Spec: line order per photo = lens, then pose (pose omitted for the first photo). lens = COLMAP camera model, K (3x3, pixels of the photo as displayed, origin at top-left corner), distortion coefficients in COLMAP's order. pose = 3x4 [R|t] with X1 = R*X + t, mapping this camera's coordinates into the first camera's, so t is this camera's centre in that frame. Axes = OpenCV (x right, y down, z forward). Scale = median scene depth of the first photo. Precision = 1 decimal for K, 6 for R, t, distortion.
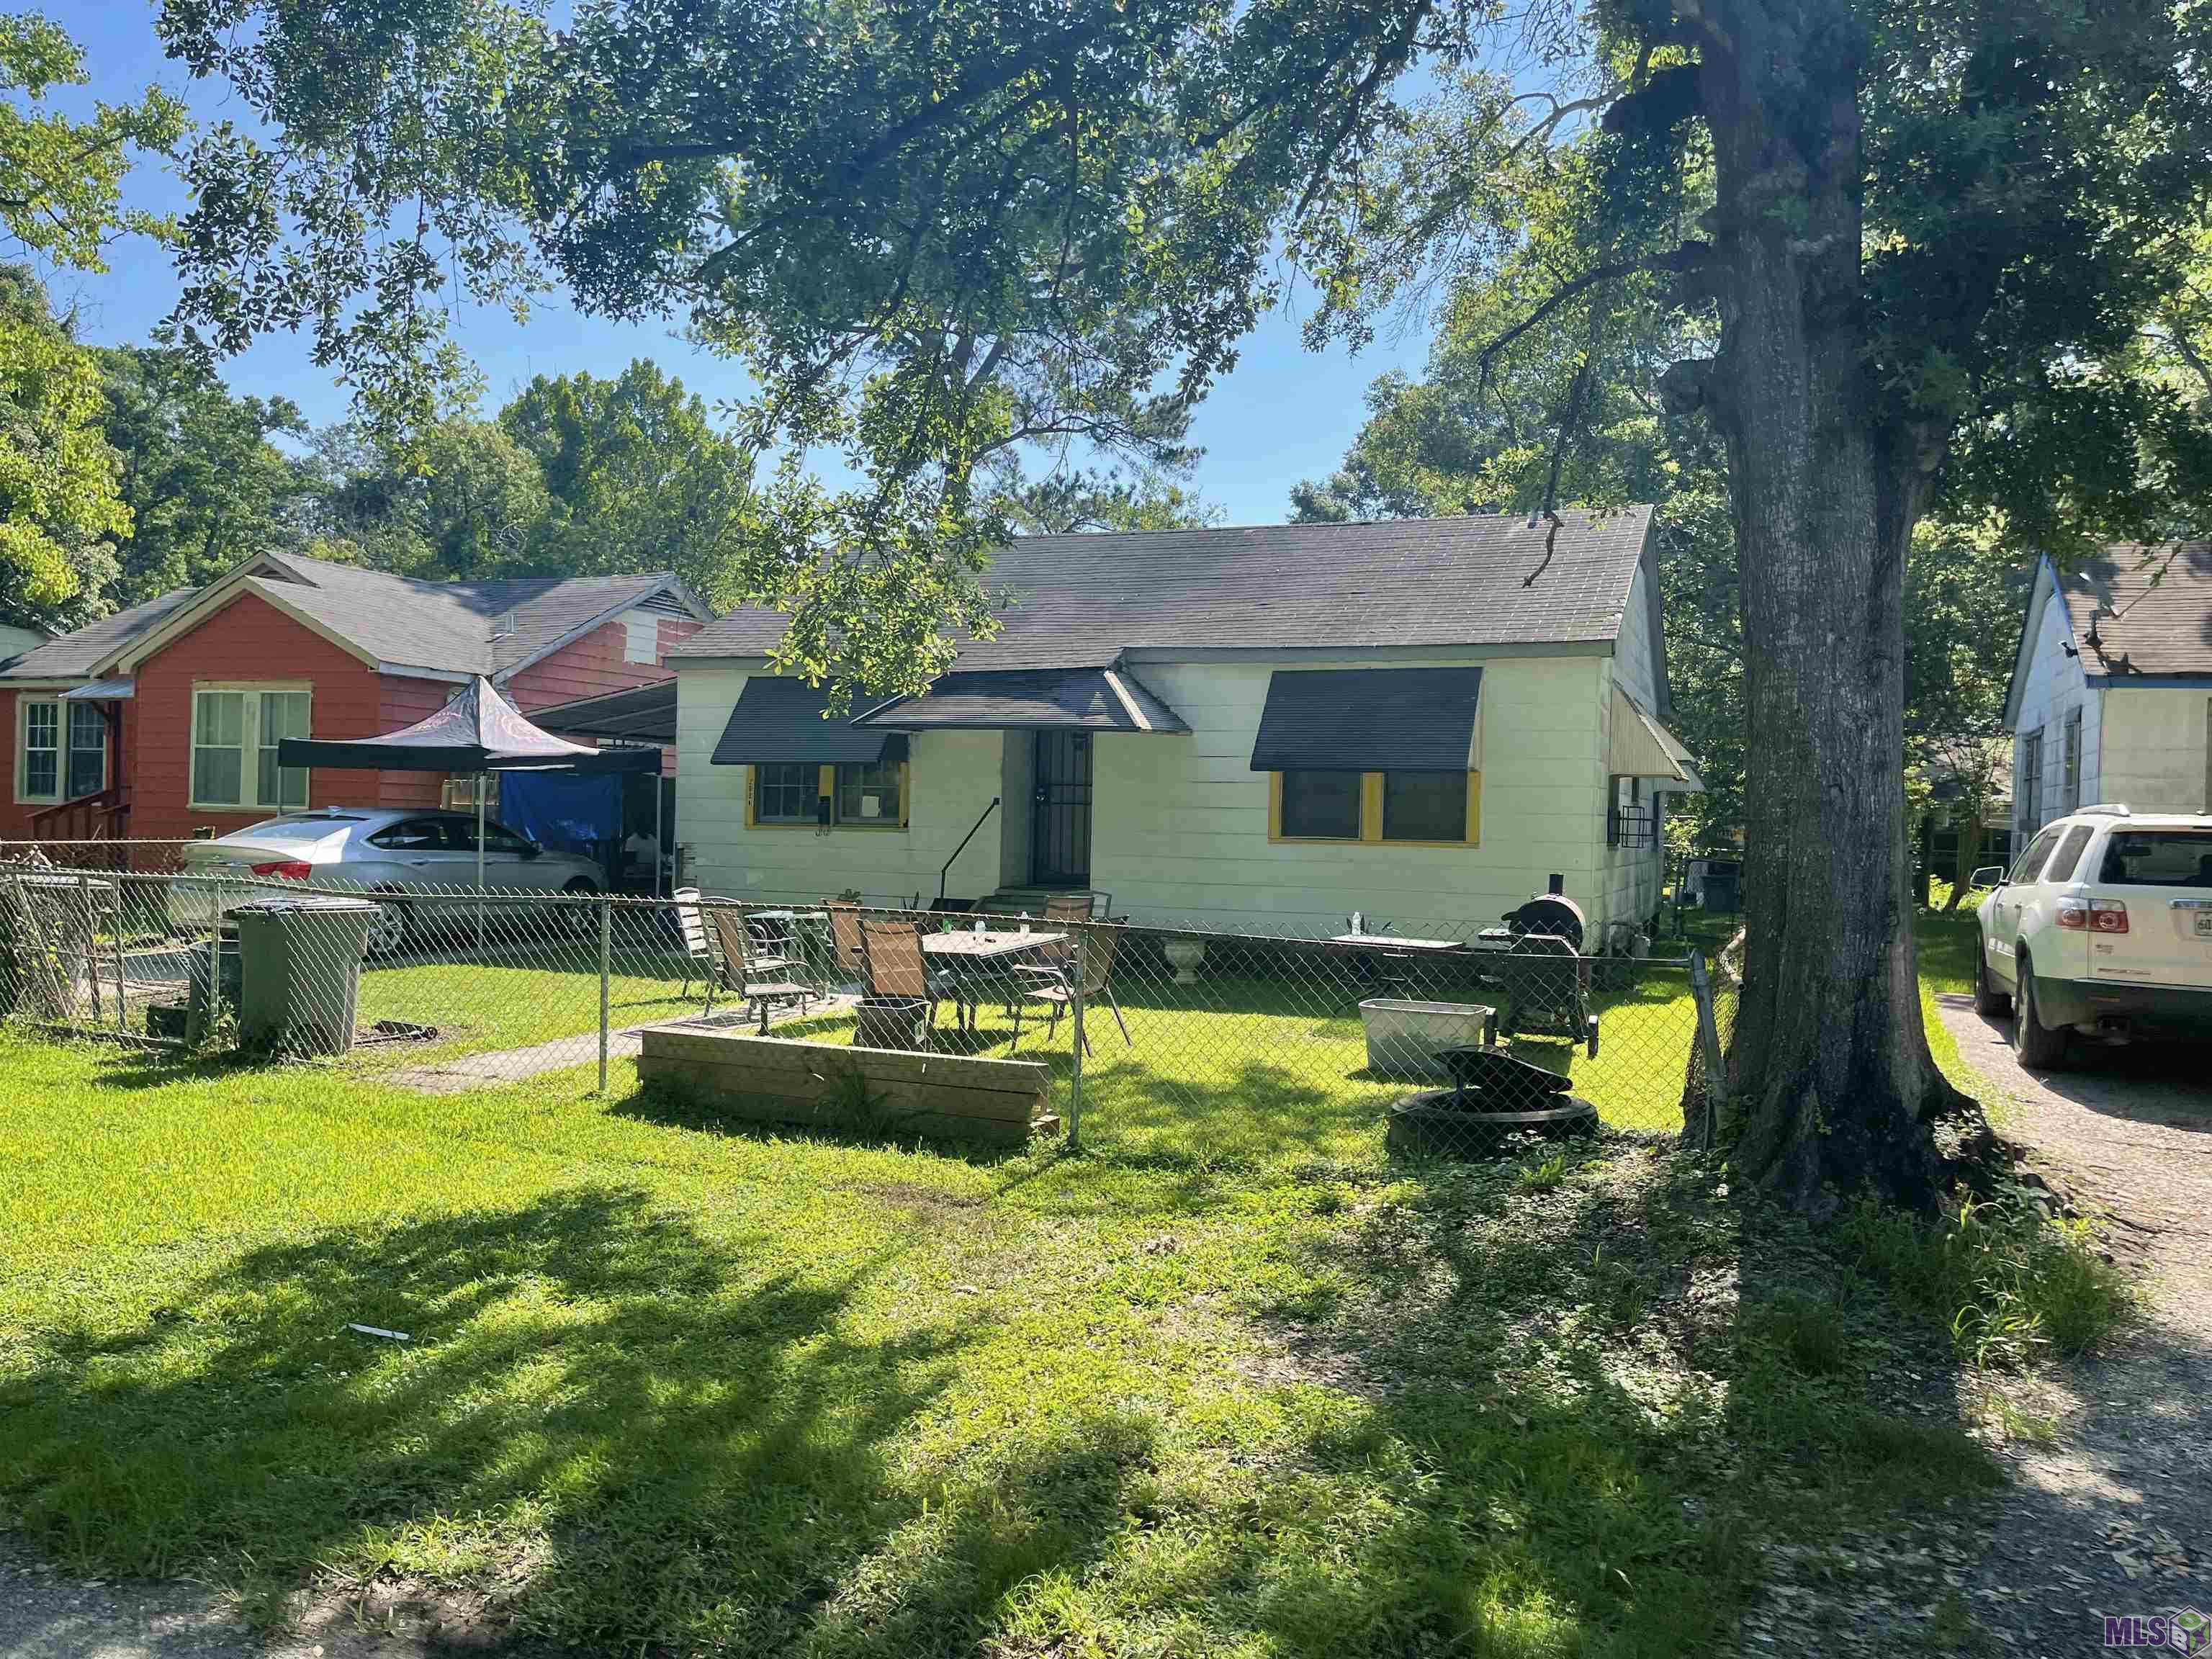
lens RADIAL K [[1673.3, 0, 1109.2], [0, 1673.3, 836.3], [0, 0, 1]] dist [0.072203, -0.109562]
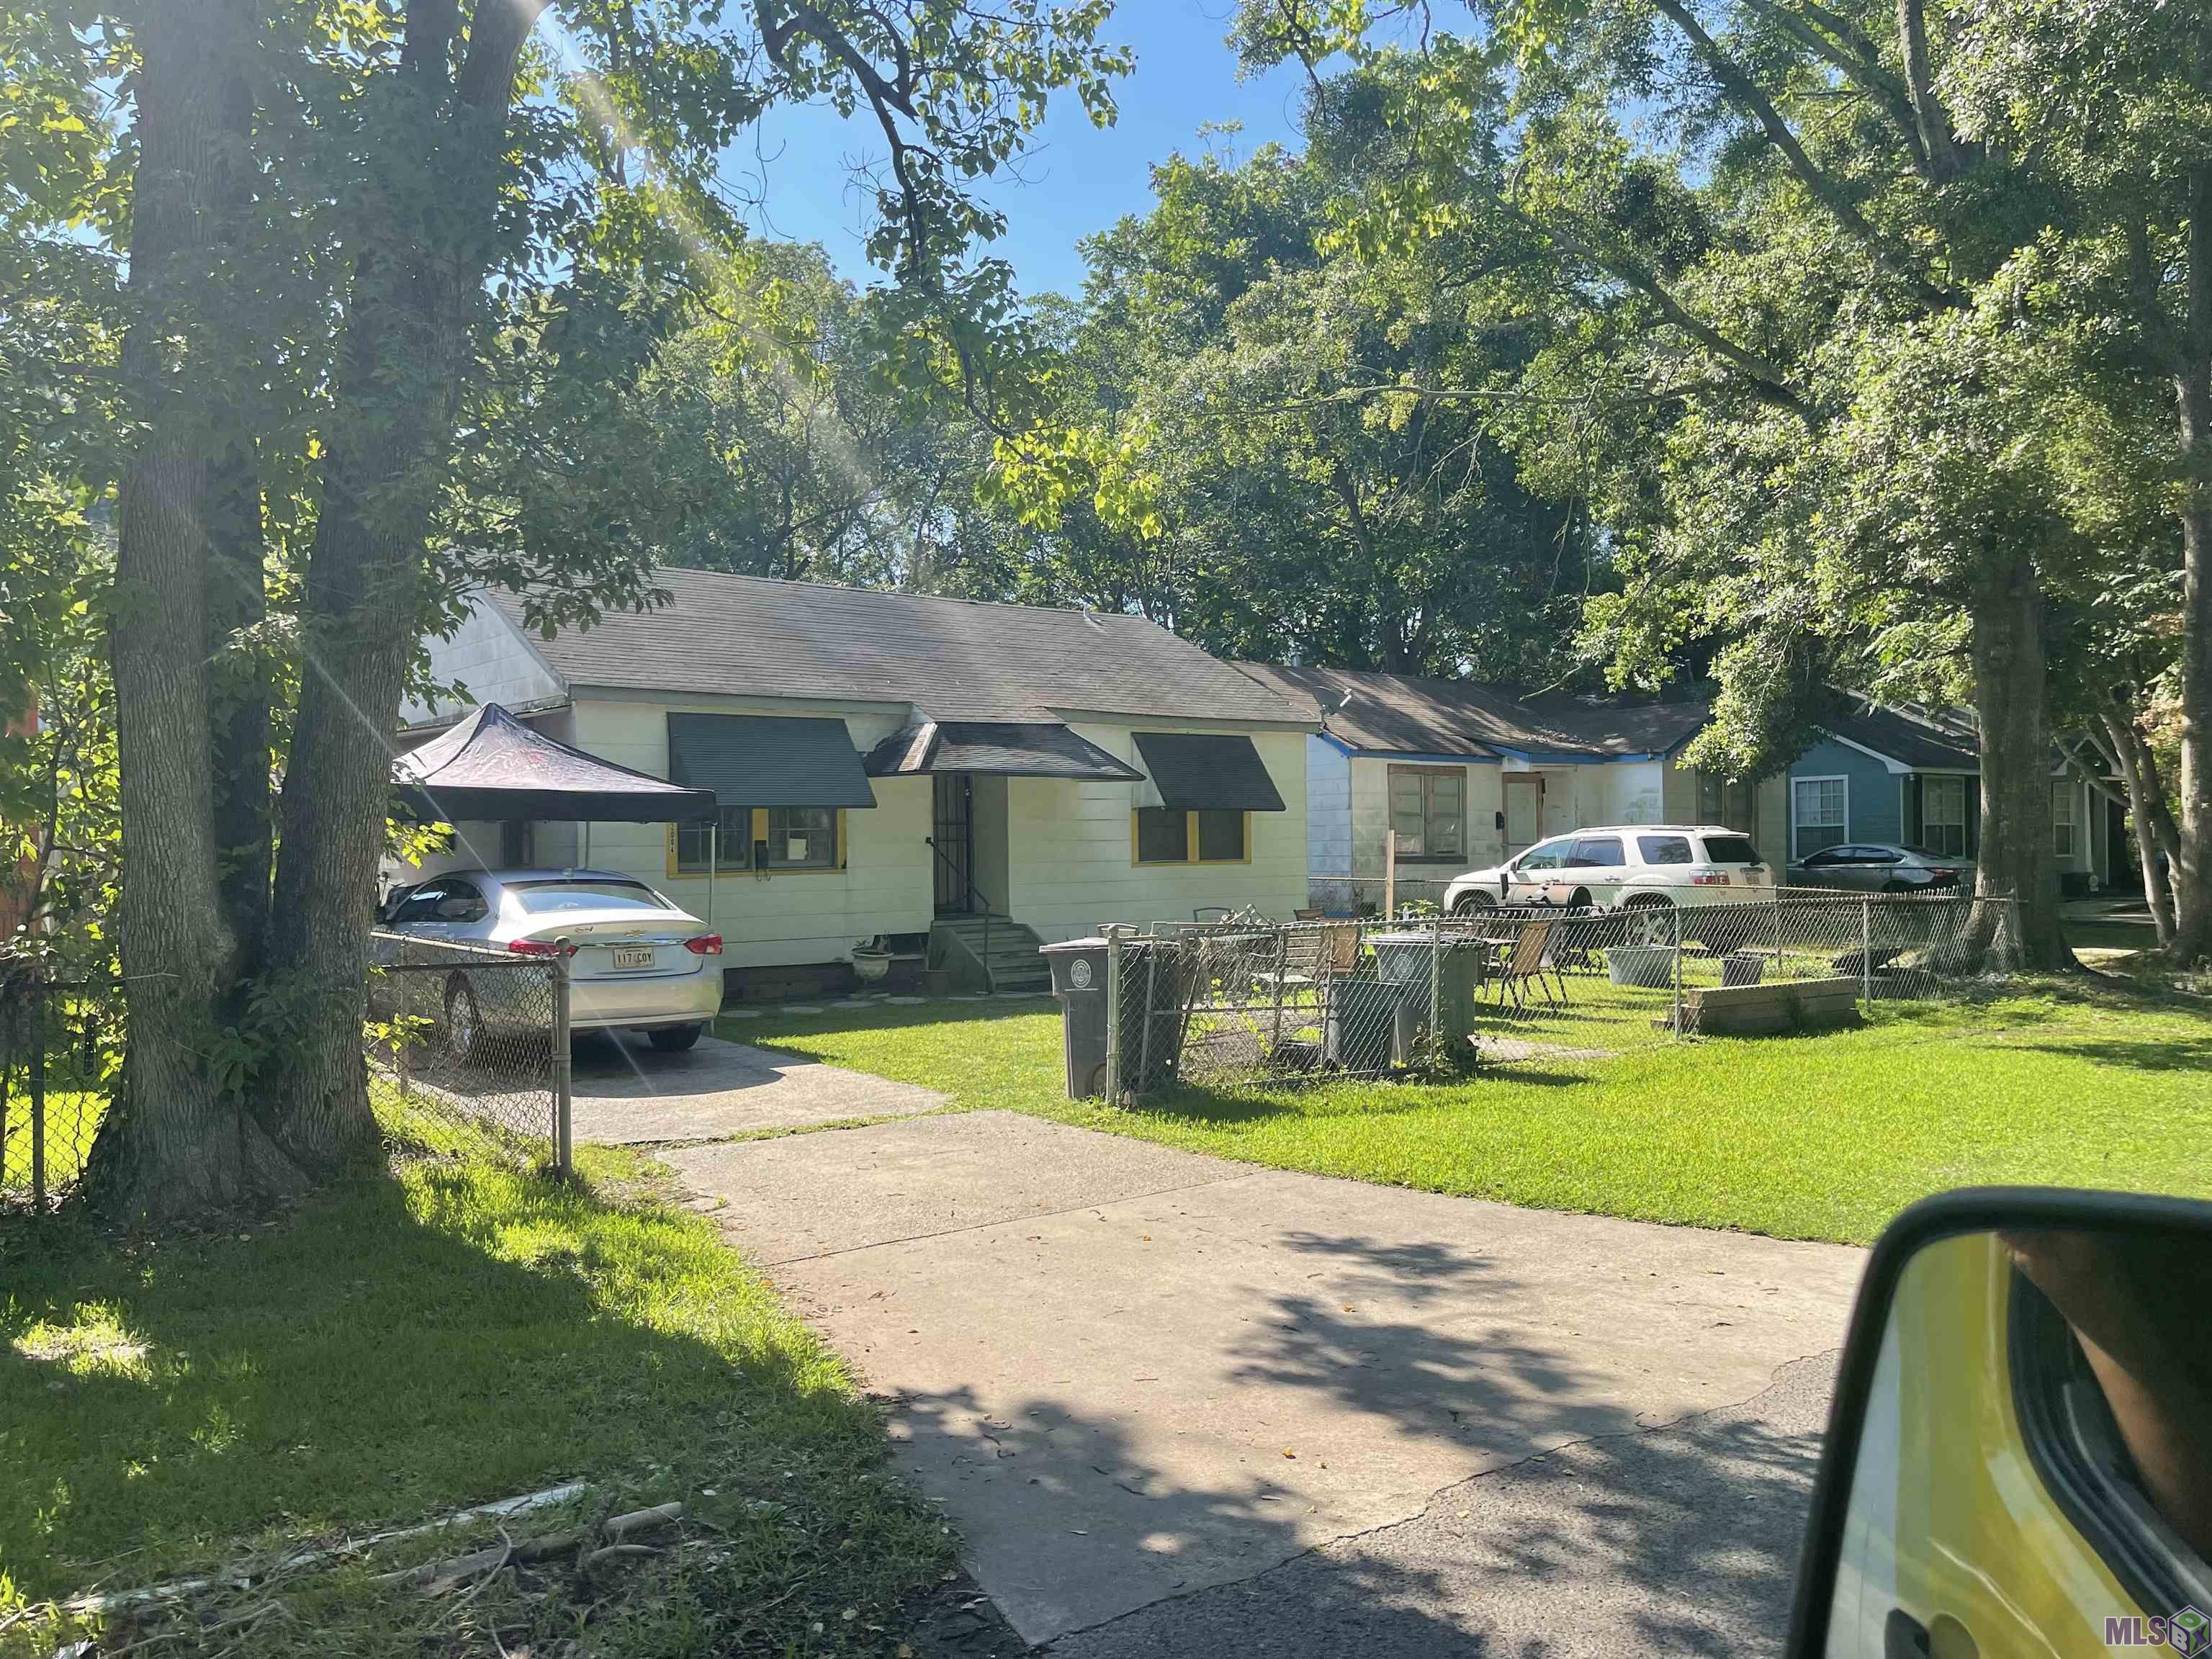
lens RADIAL K [[1673.3, 0, 1109.2], [0, 1673.3, 836.3], [0, 0, 1]] dist [0.072203, -0.109562]
pose [[0.482754, -0.025400, 0.875387, -0.985091], [0.033760, 0.999376, 0.010379, -0.031936], [-0.875105, 0.024542, 0.483311, 0.384411]]
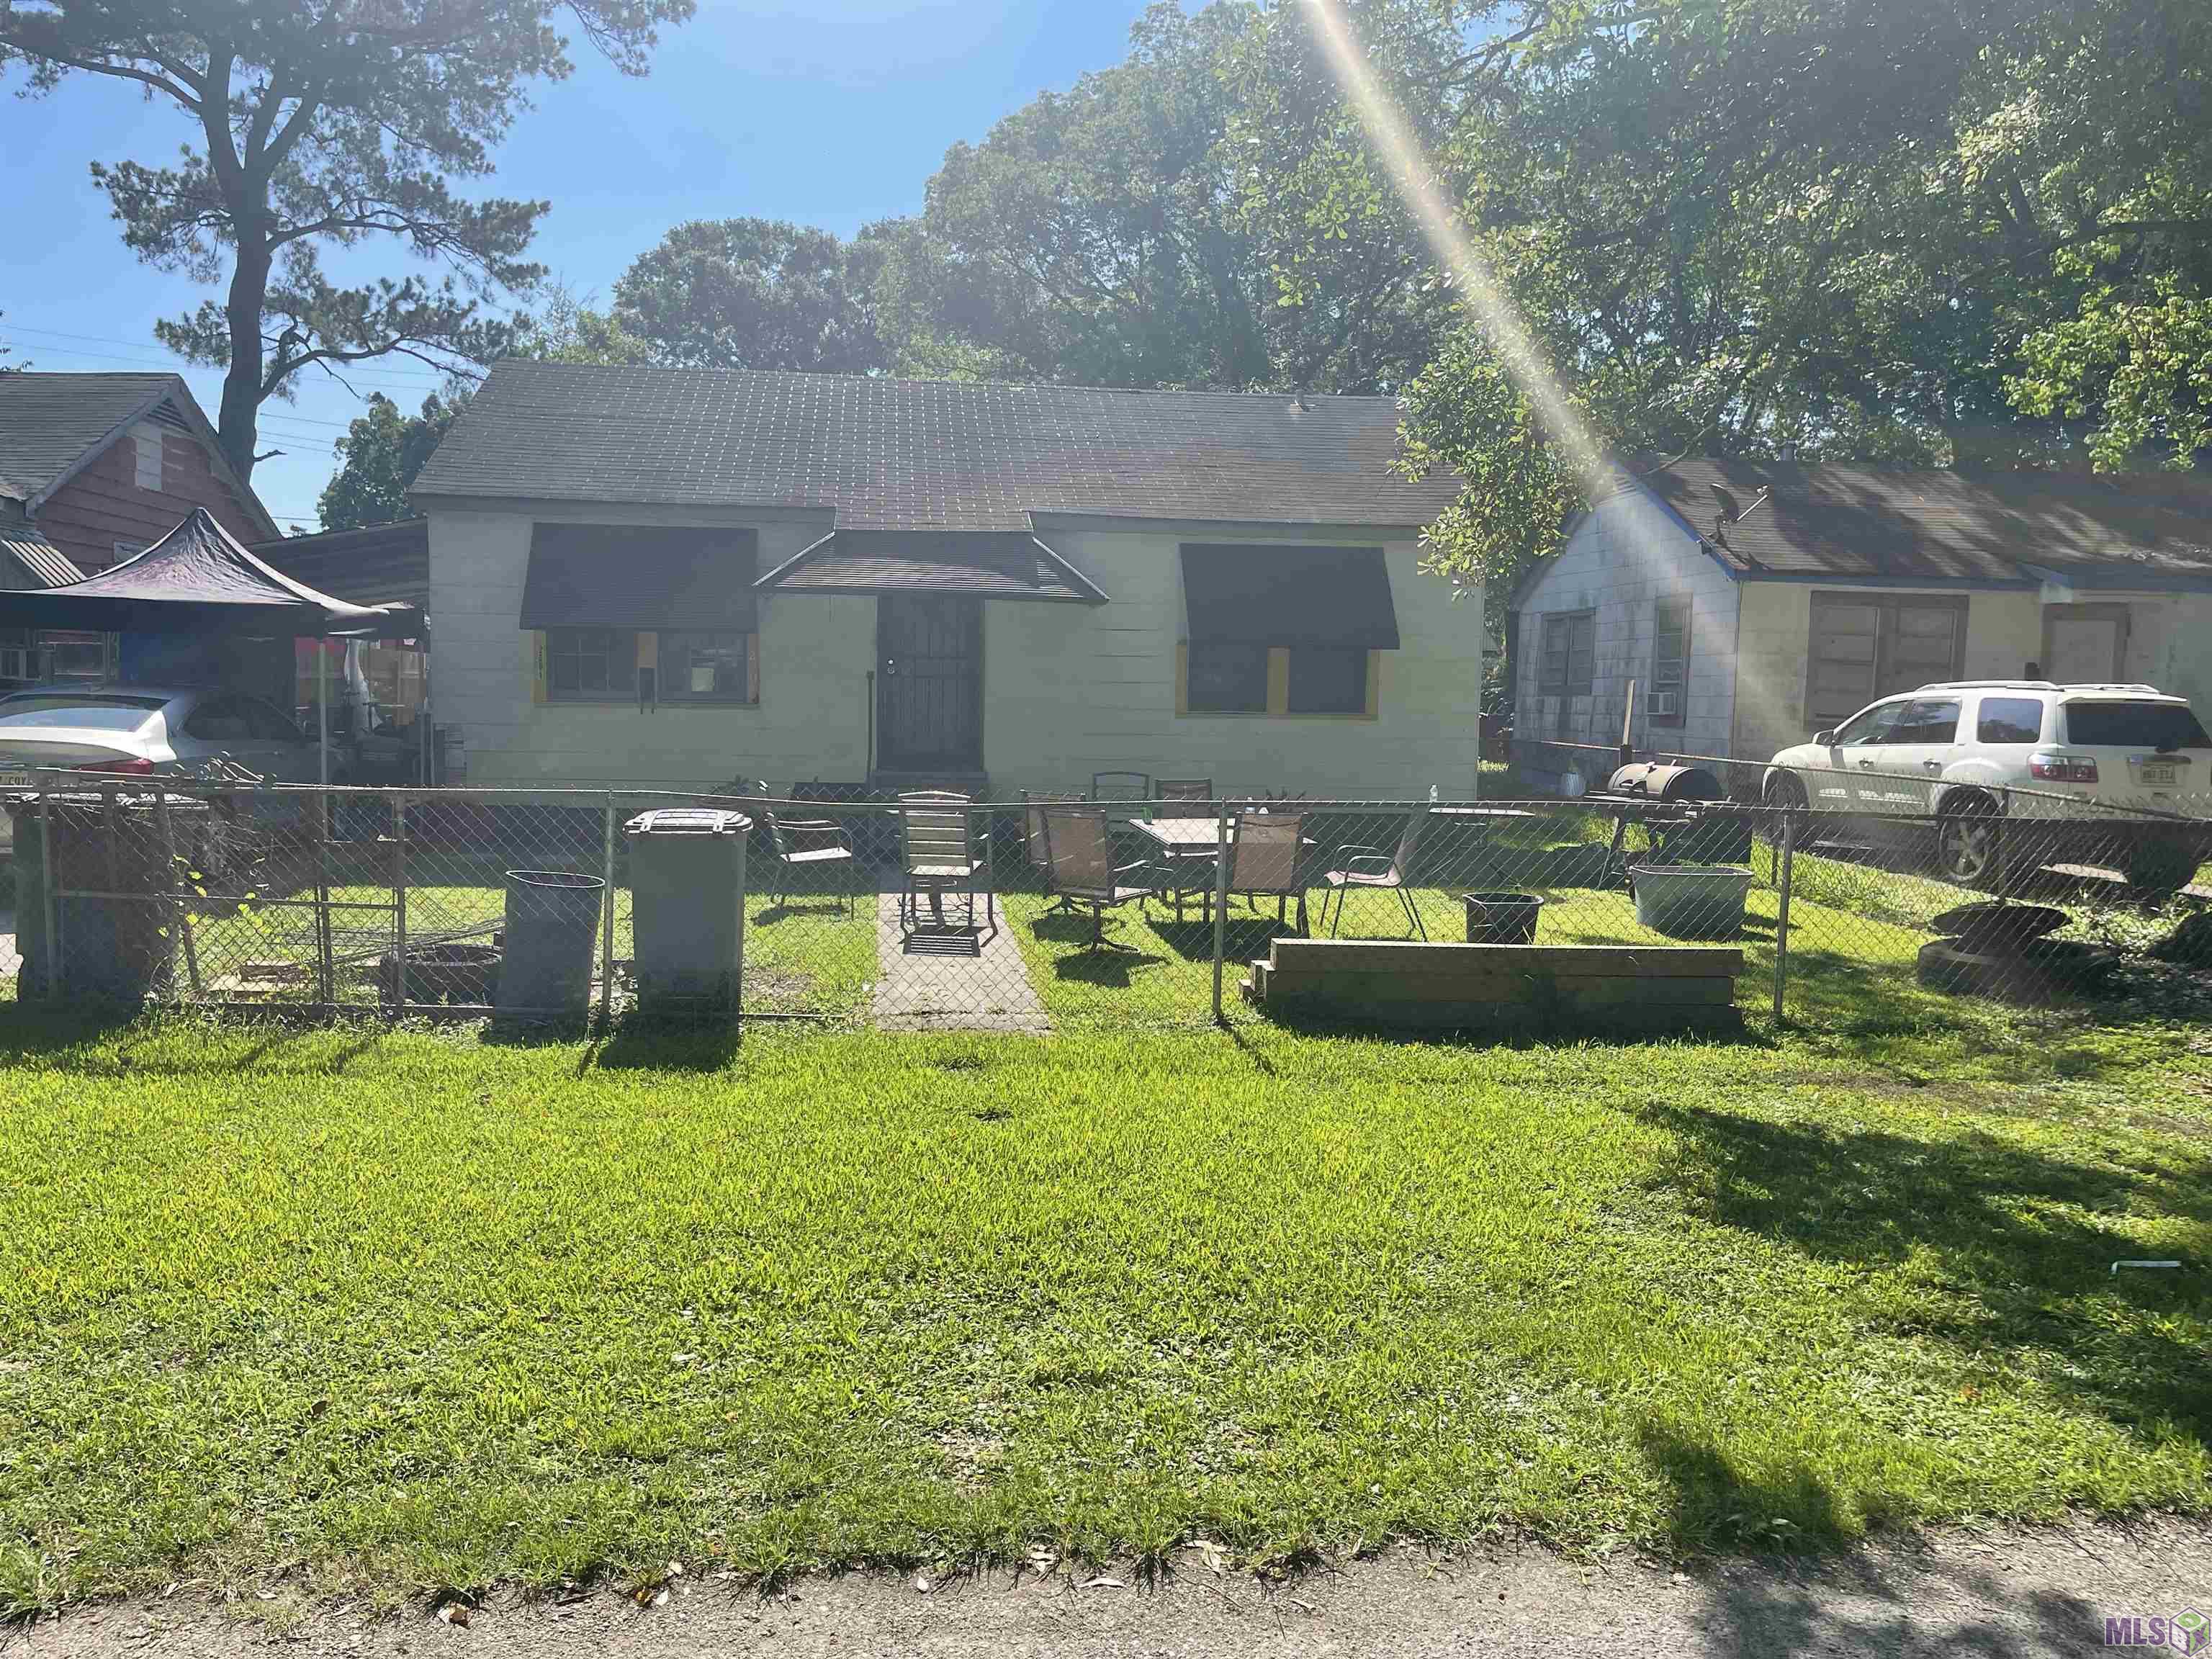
lens RADIAL K [[1666.1, 0, 1097.1], [0, 1666.1, 831.1], [0, 0, 1]] dist [0.087319, -0.106711]
pose [[0.873653, -0.046916, 0.484281, -0.417658], [0.007026, 0.996453, 0.083859, -0.011966], [-0.486498, -0.069861, 0.870884, 0.140109]]
